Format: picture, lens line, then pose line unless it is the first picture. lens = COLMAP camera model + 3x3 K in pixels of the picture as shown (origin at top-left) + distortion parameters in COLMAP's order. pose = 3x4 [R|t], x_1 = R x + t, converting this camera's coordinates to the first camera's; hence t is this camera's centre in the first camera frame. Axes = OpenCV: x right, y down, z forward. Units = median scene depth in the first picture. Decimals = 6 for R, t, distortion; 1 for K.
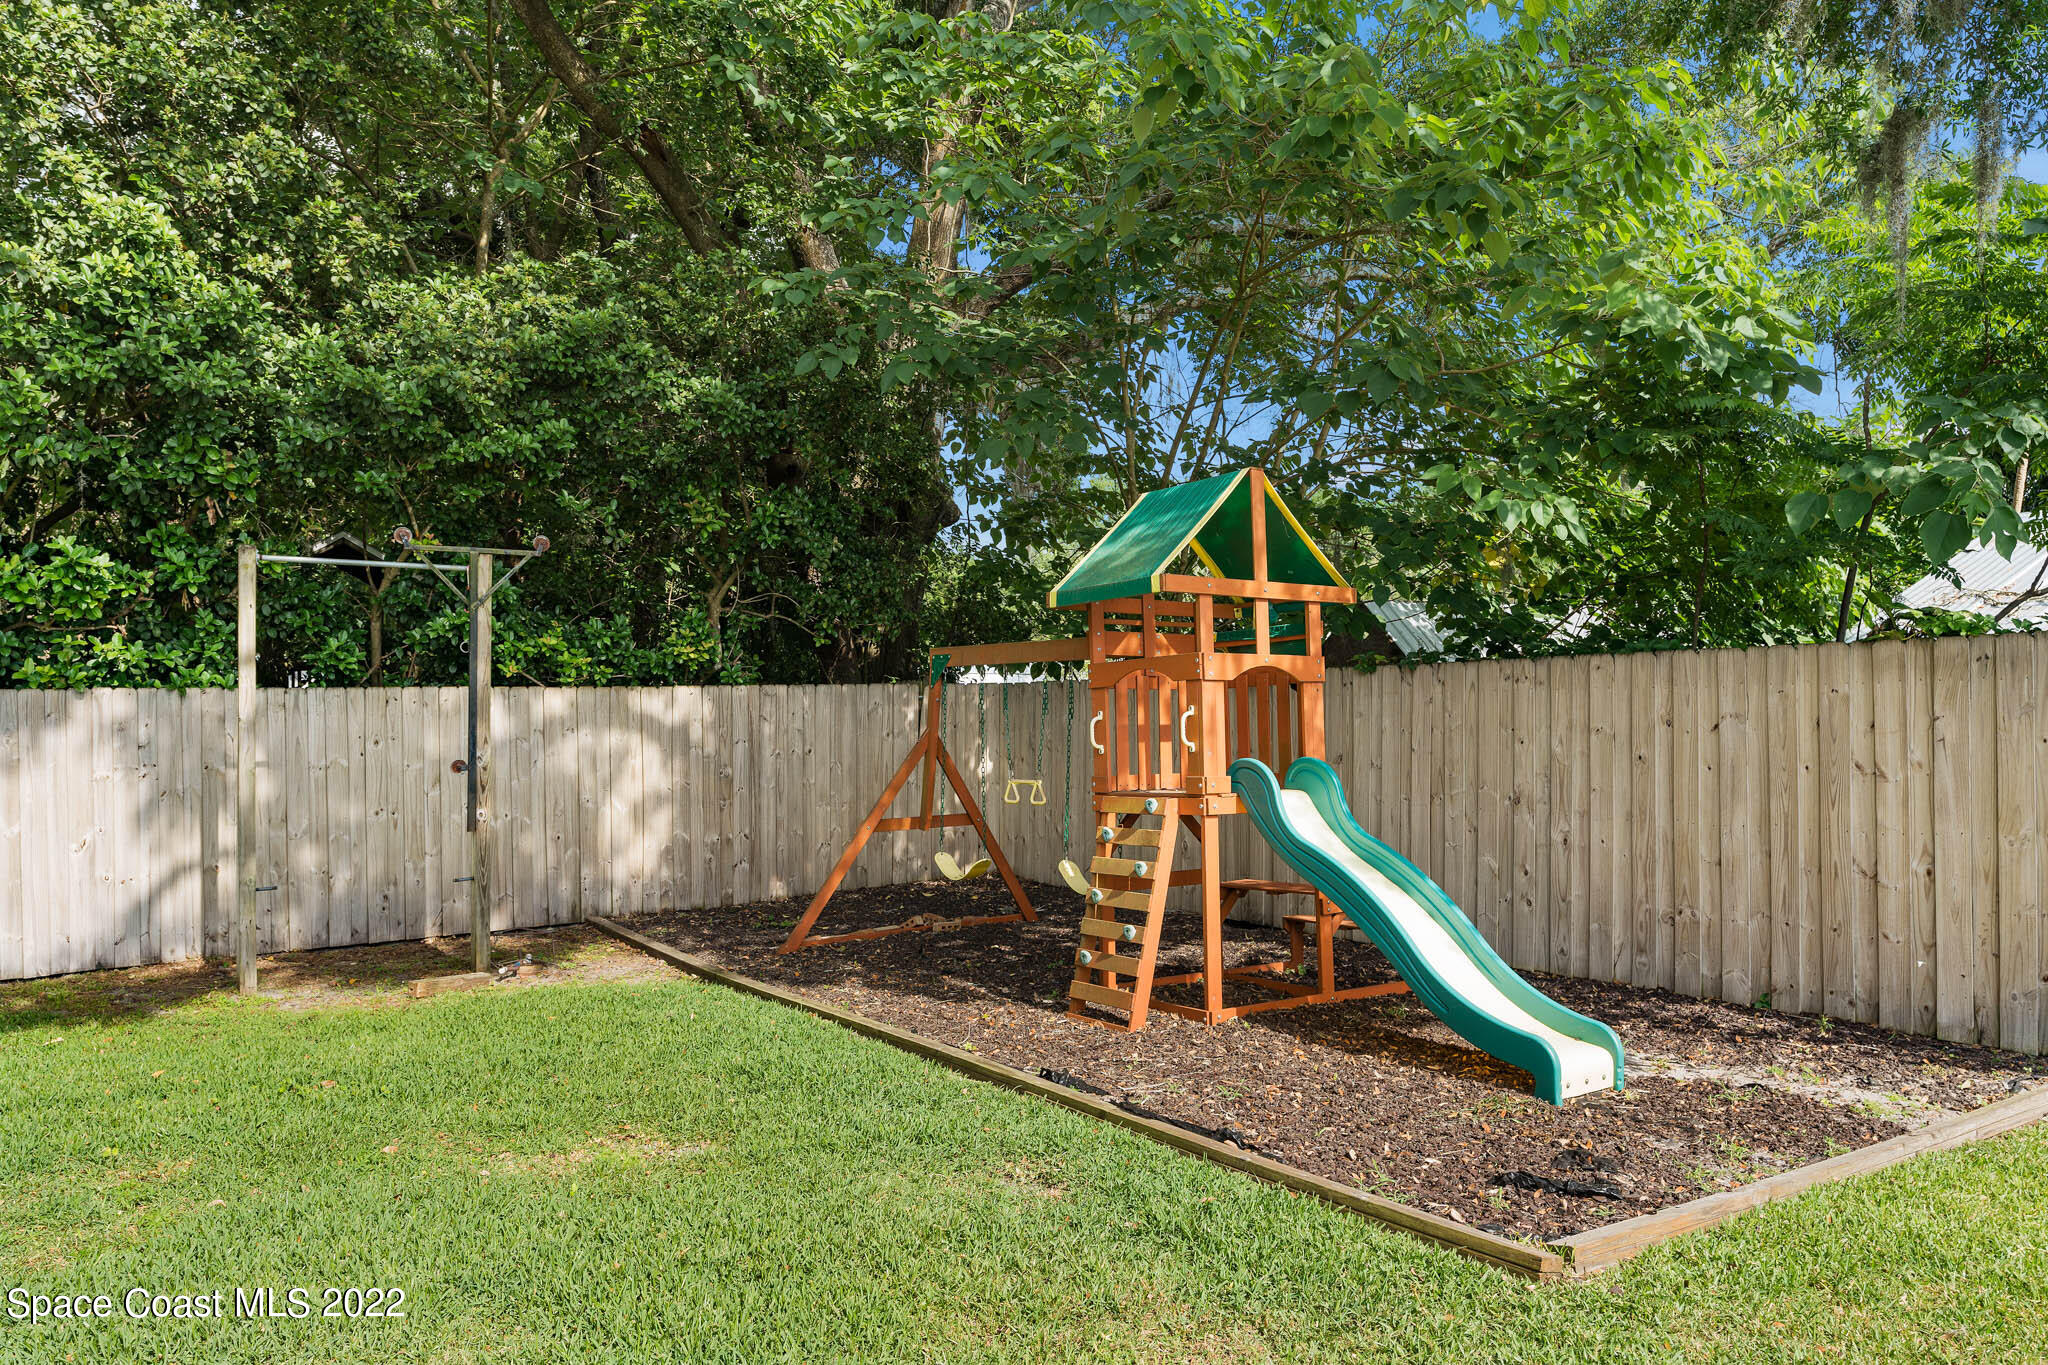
lens RADIAL K [[1458.2, 0, 1017.4], [0, 1458.2, 670.5], [0, 0, 1]] dist [-0.003254, -0.000549]
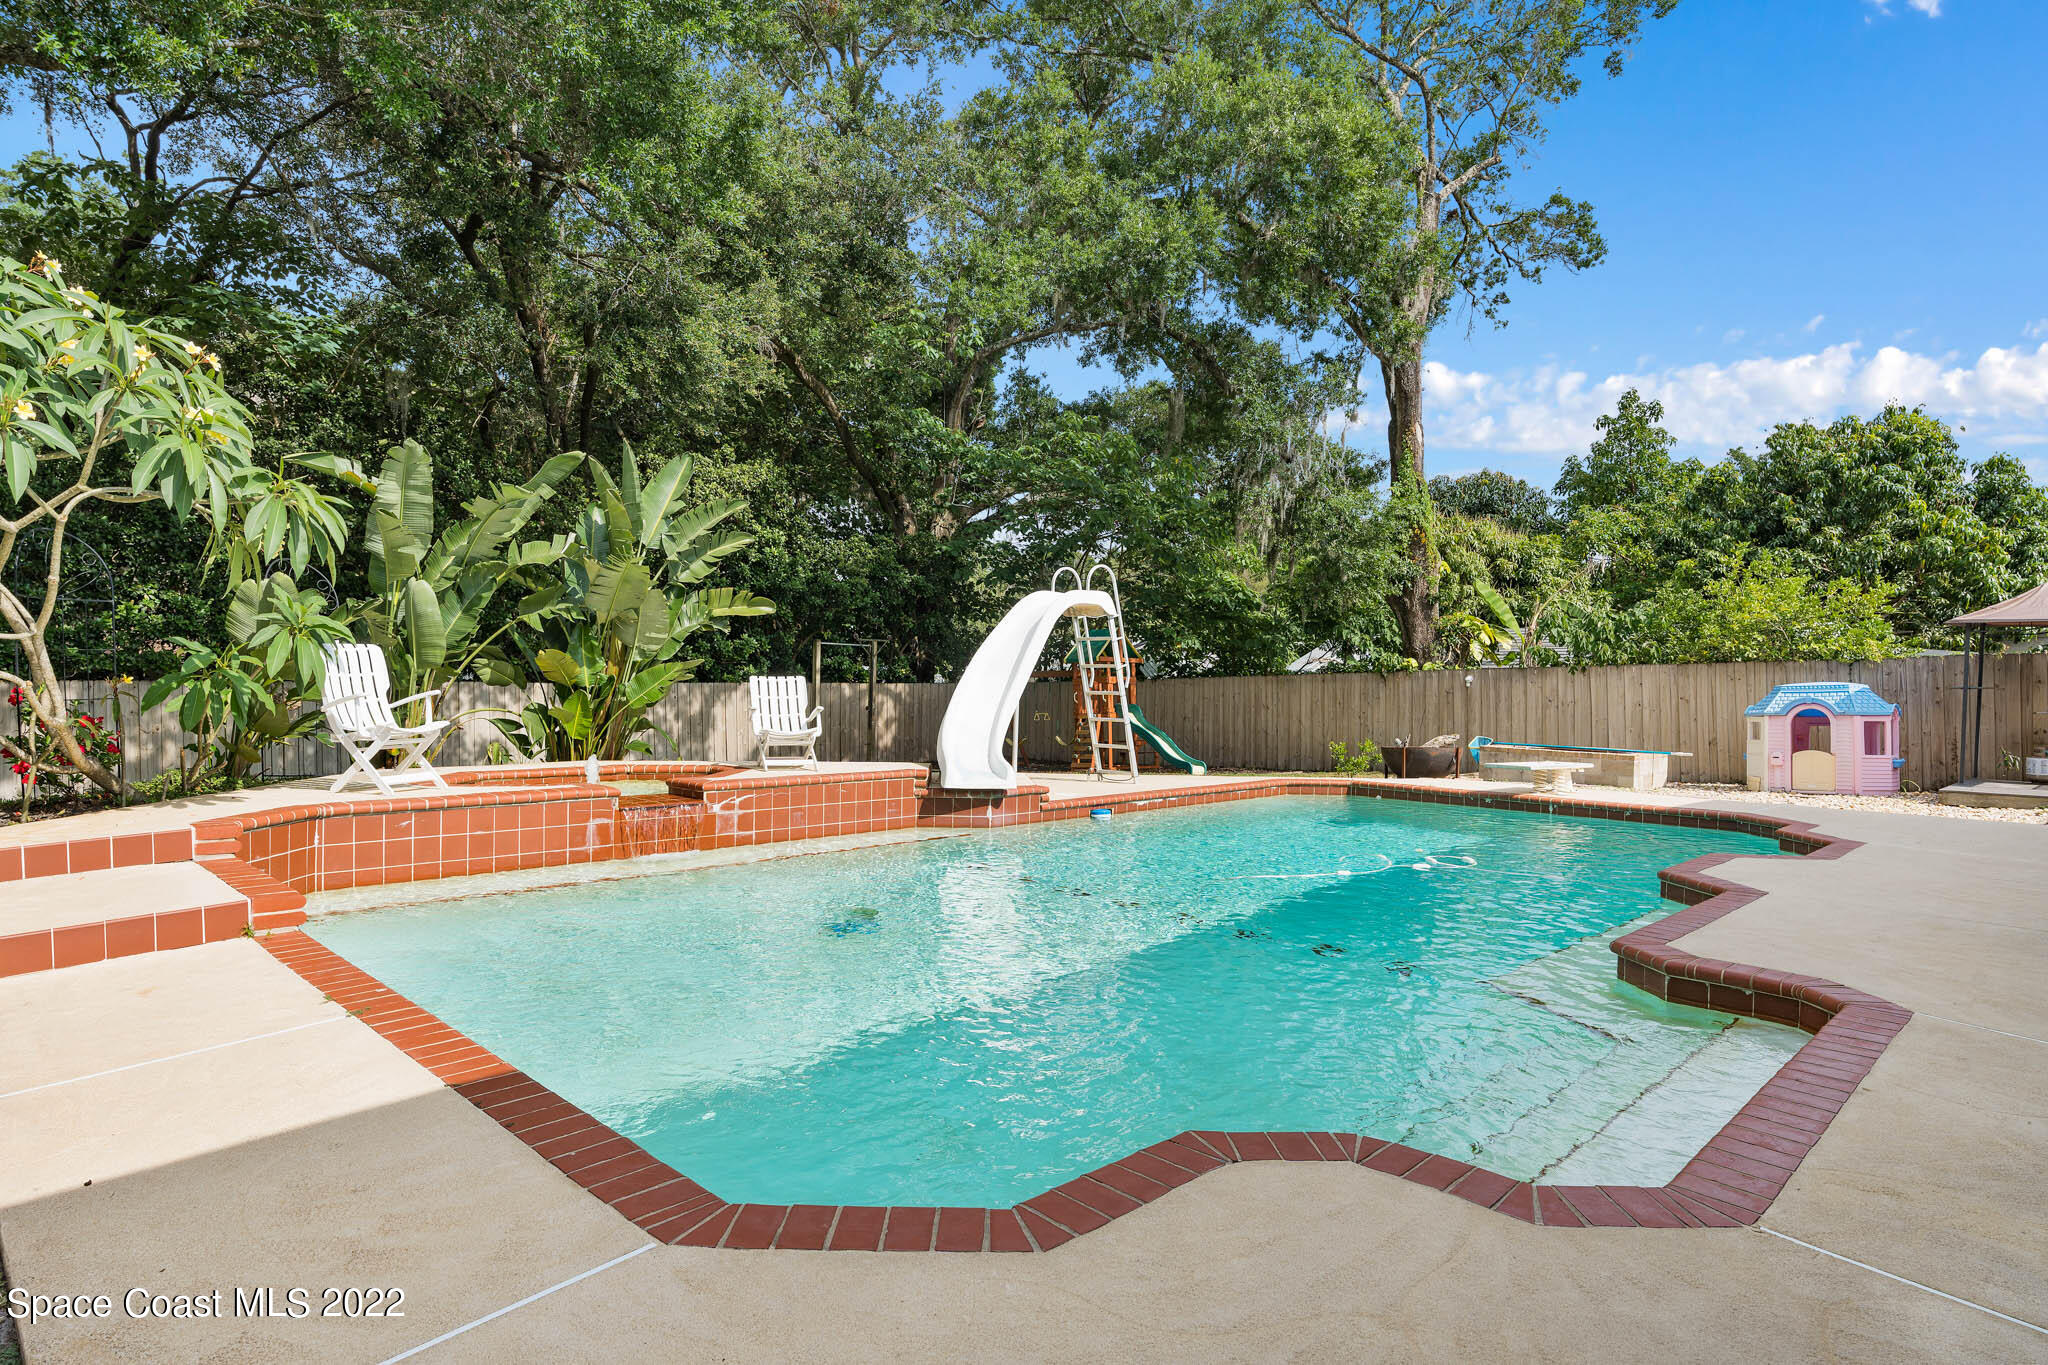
lens RADIAL K [[1141.9, 0, 1024.0], [0, 1141.9, 682.5], [0, 0, 1]] dist [-0.000286, -0.000513]
pose [[0.982024, 0.011923, 0.188377, -0.620834], [-0.013248, 0.999896, 0.005778, -0.010443], [-0.188288, -0.008170, 0.982080, -1.820420]]
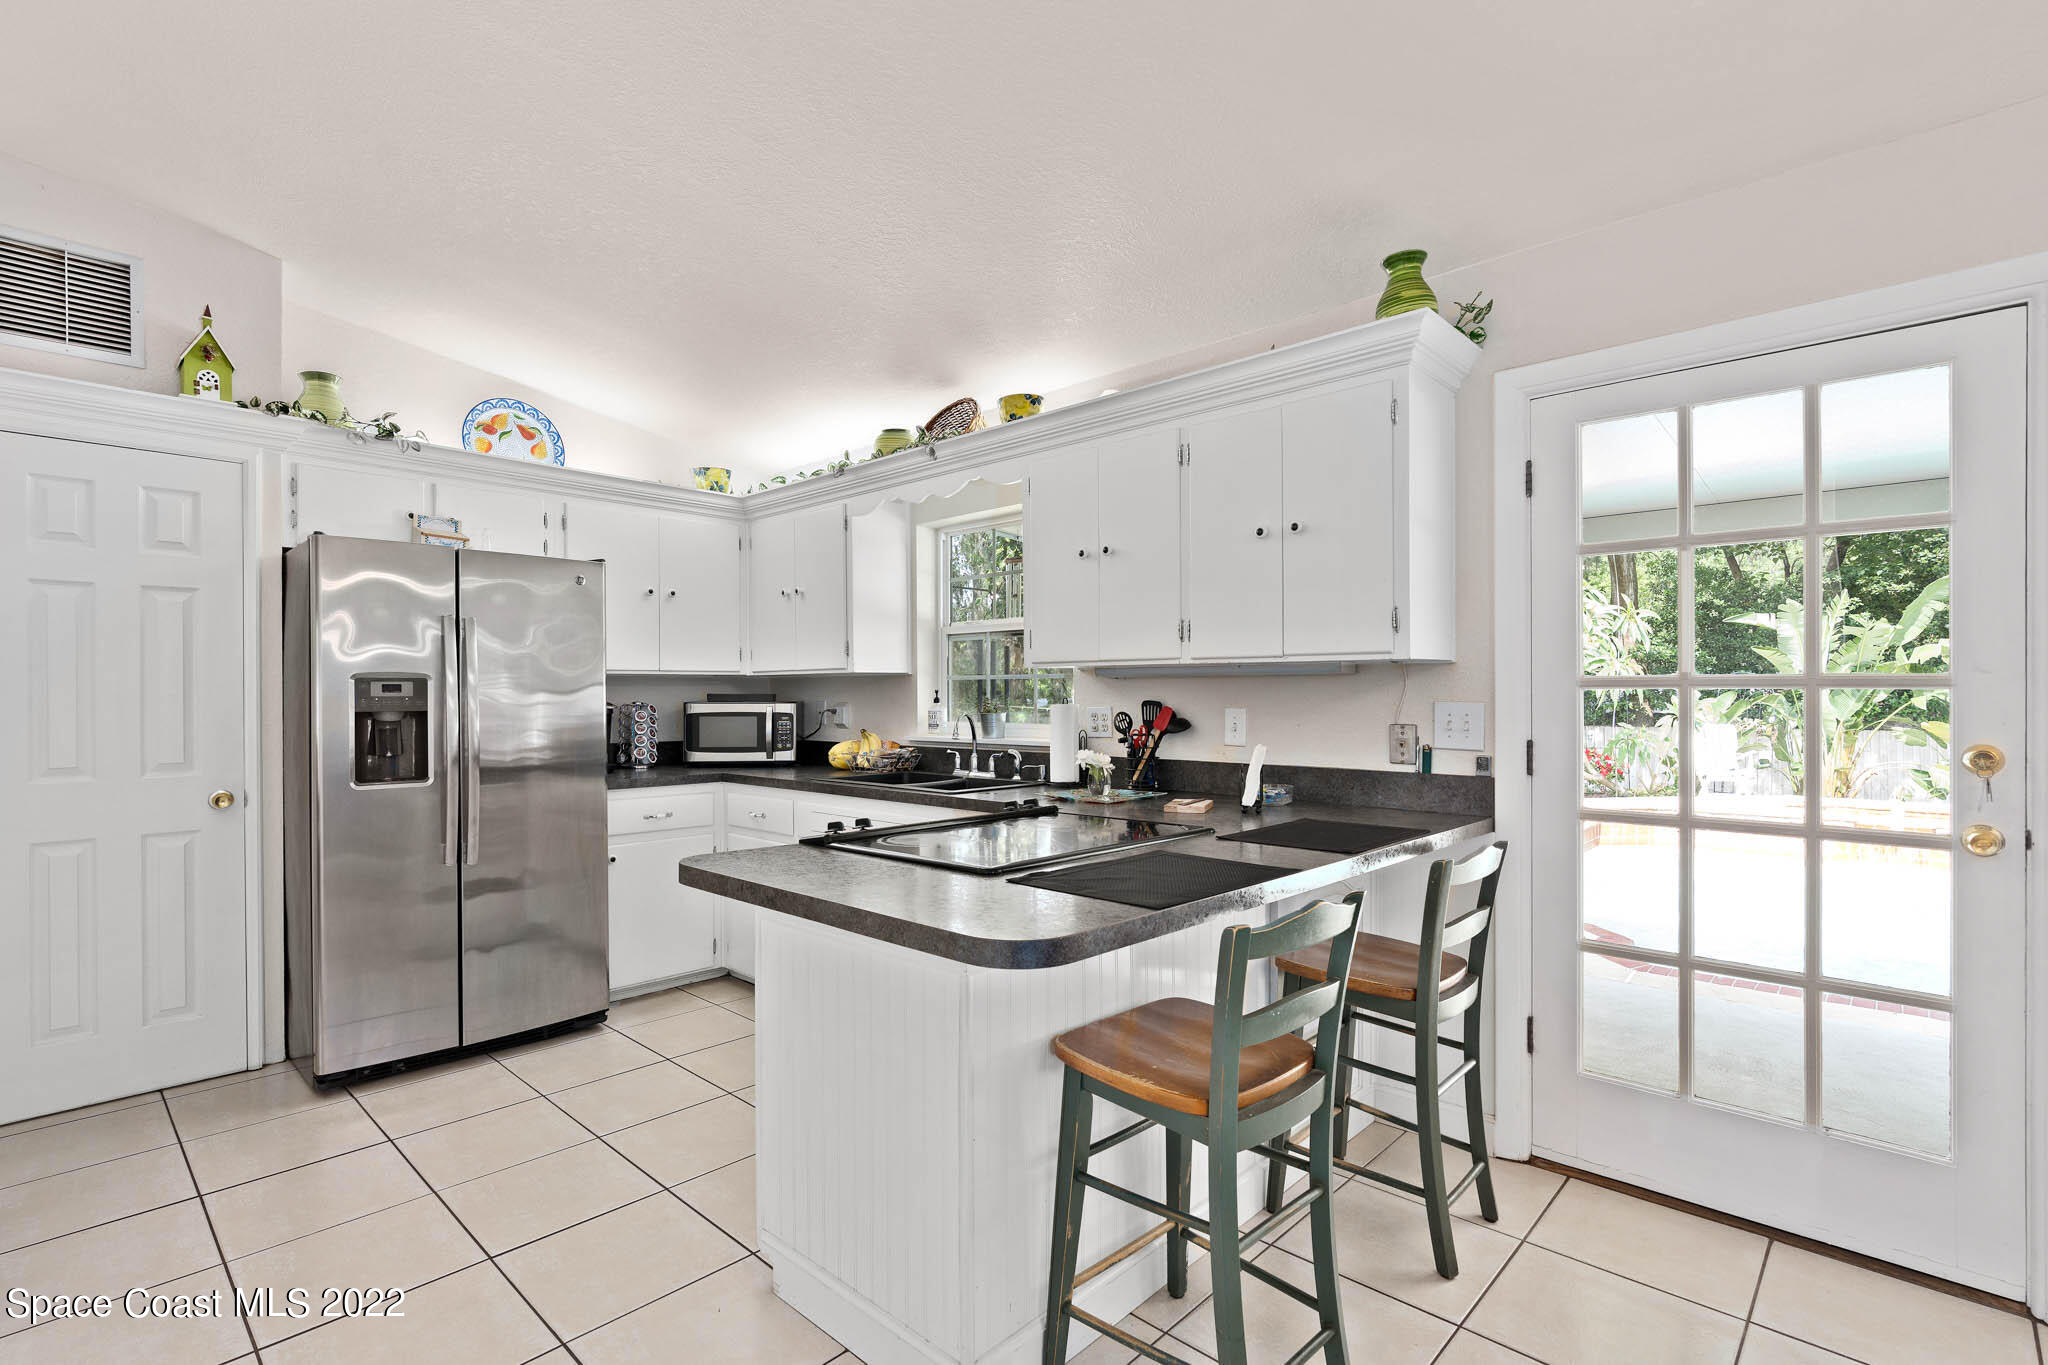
lens RADIAL K [[944.4, 0, 1033.4], [0, 944.4, 688.0], [0, 0, 1]] dist [-0.010100, 0.001147]
pose [[0.218926, -0.009034, -0.975700, 0.216279], [0.003186, 0.999958, -0.008544, -0.078392], [0.975736, -0.001238, 0.218946, -2.157763]]
